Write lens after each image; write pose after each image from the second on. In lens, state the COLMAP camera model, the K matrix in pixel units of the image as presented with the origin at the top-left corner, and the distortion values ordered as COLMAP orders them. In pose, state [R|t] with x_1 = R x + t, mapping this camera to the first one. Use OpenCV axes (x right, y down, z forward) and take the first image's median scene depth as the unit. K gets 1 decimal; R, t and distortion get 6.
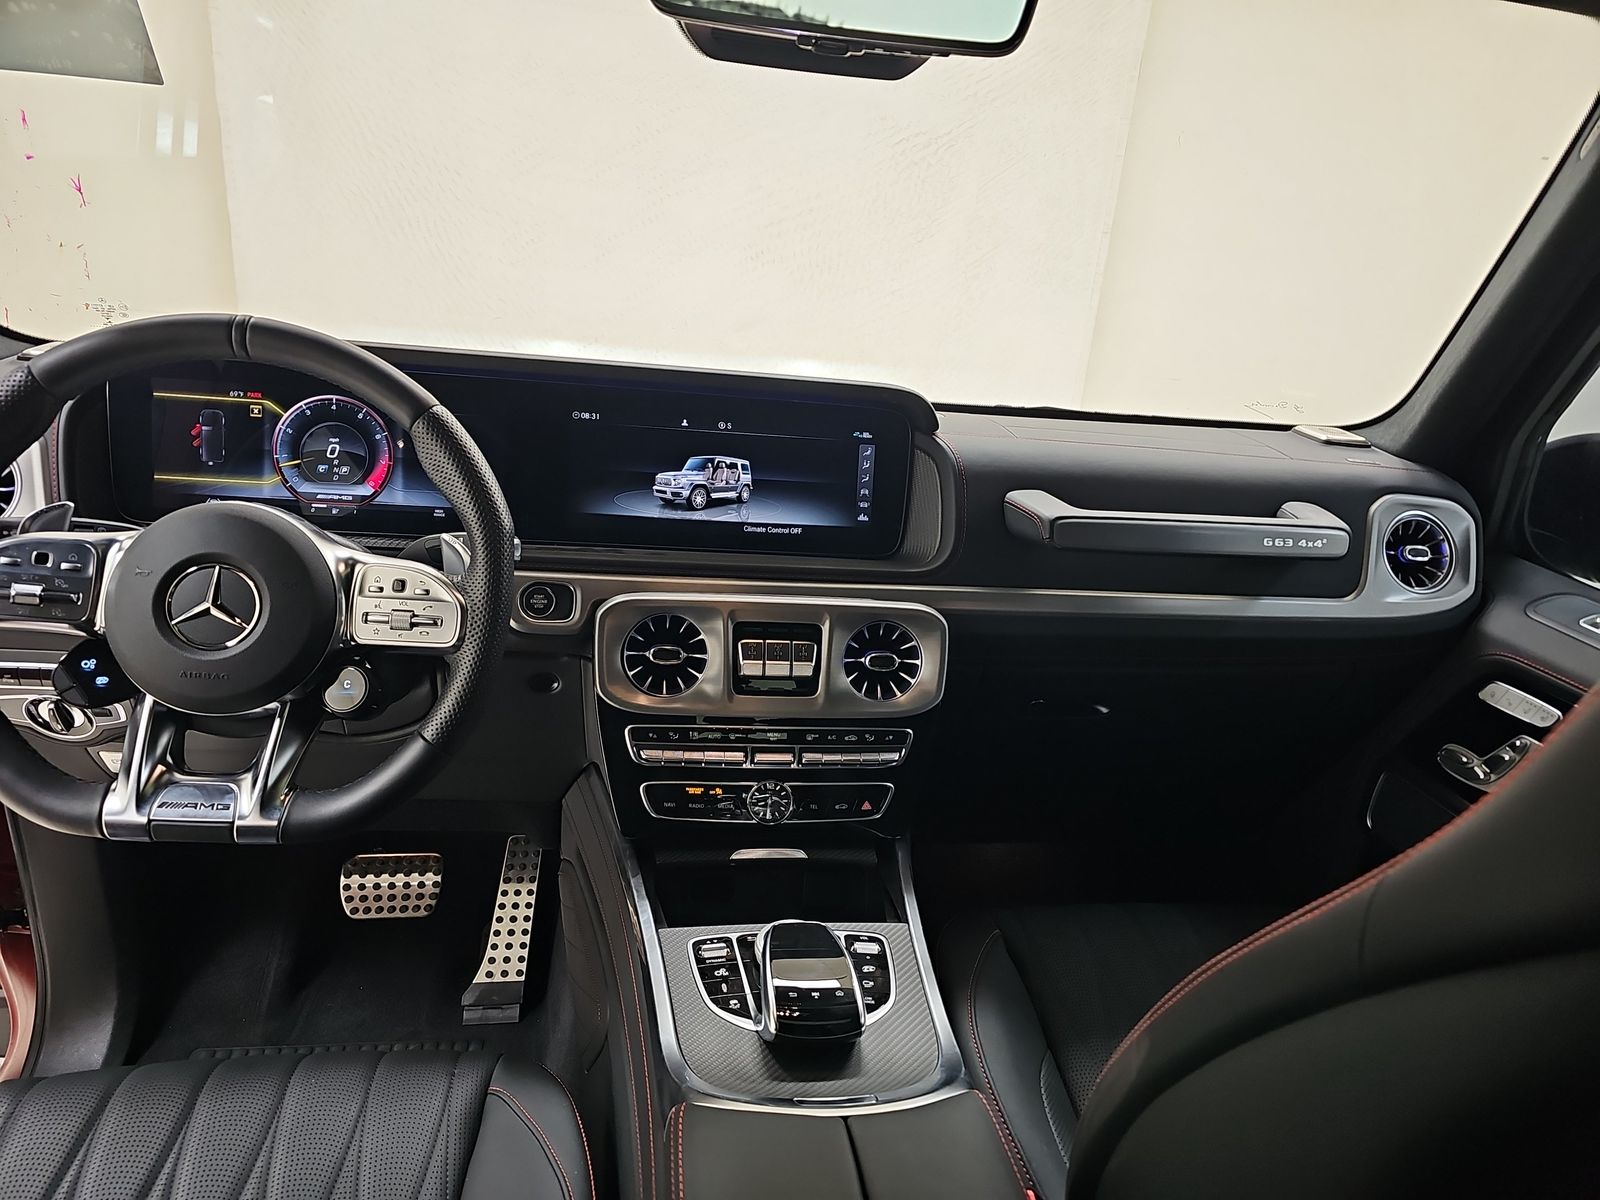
lens RADIAL K [[1053.7, 0, 800.0], [0, 1053.7, 600.0], [0, 0, 1]] dist [0.028482, -0.002162]
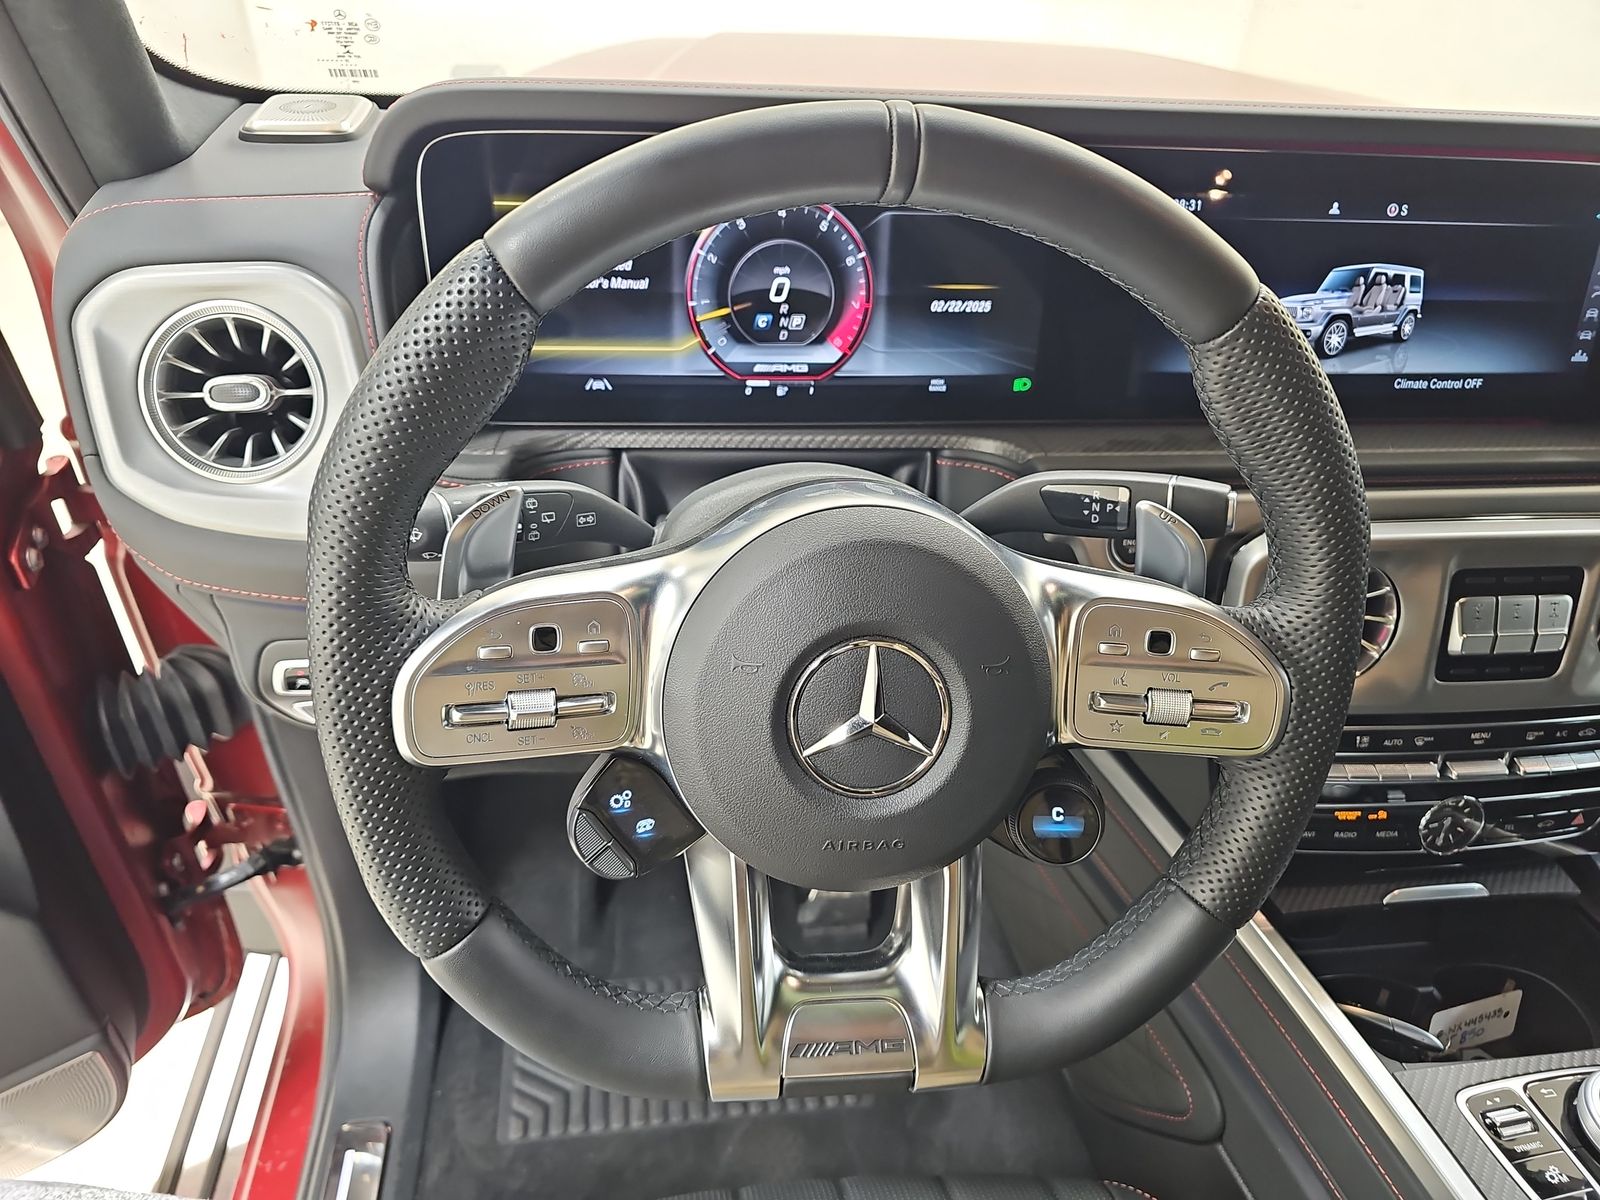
lens RADIAL K [[1108.0, 0, 800.0], [0, 1108.0, 600.0], [0, 0, 1]] dist [0.037848, -0.041569]
pose [[0.999028, -0.011875, -0.042439, -0.401366], [0.022813, 0.963293, 0.267482, -0.138144], [0.037705, -0.268190, 0.962628, 0.352634]]
